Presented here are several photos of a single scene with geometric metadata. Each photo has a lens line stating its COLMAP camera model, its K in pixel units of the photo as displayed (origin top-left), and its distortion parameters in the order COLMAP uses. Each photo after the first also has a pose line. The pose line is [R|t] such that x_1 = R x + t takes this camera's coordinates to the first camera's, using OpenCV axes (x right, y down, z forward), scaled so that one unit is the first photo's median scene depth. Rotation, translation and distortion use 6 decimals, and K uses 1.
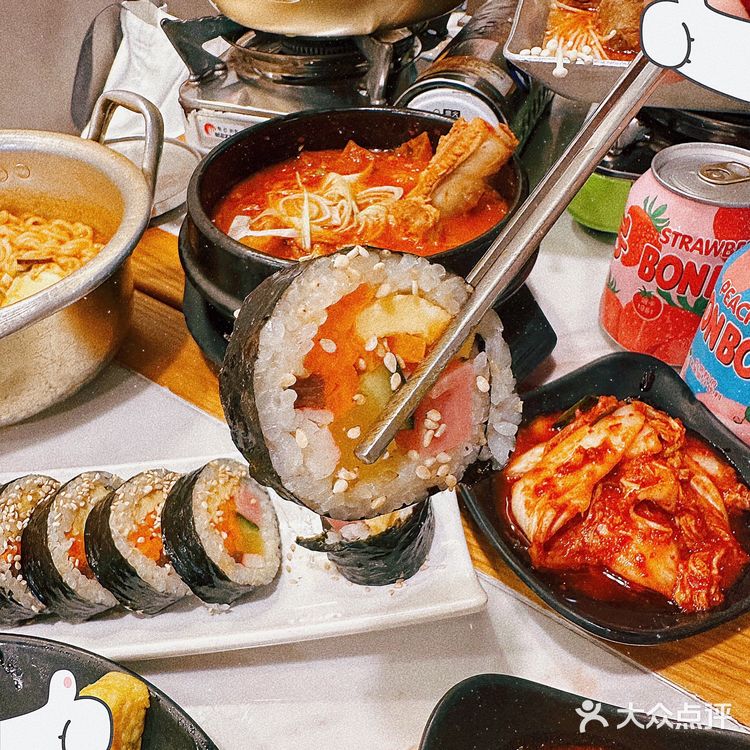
lens RADIAL K [[558.1, 0, 375.0], [0, 558.1, 375.0], [0, 0, 1]] dist [0.000711, 0.001188]
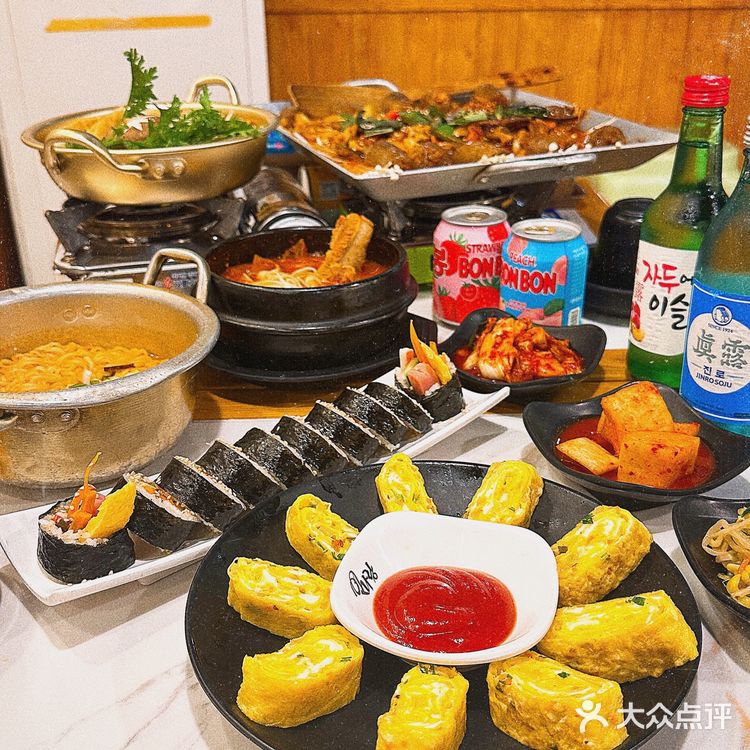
lens RADIAL K [[558.1, 0, 375.0], [0, 558.1, 375.0], [0, 0, 1]] dist [0.000711, 0.001188]
pose [[0.853752, -0.315483, 0.414219, -0.619124], [0.399194, 0.907357, -0.131711, 0.242758], [-0.334292, 0.277803, 0.900597, -0.442231]]
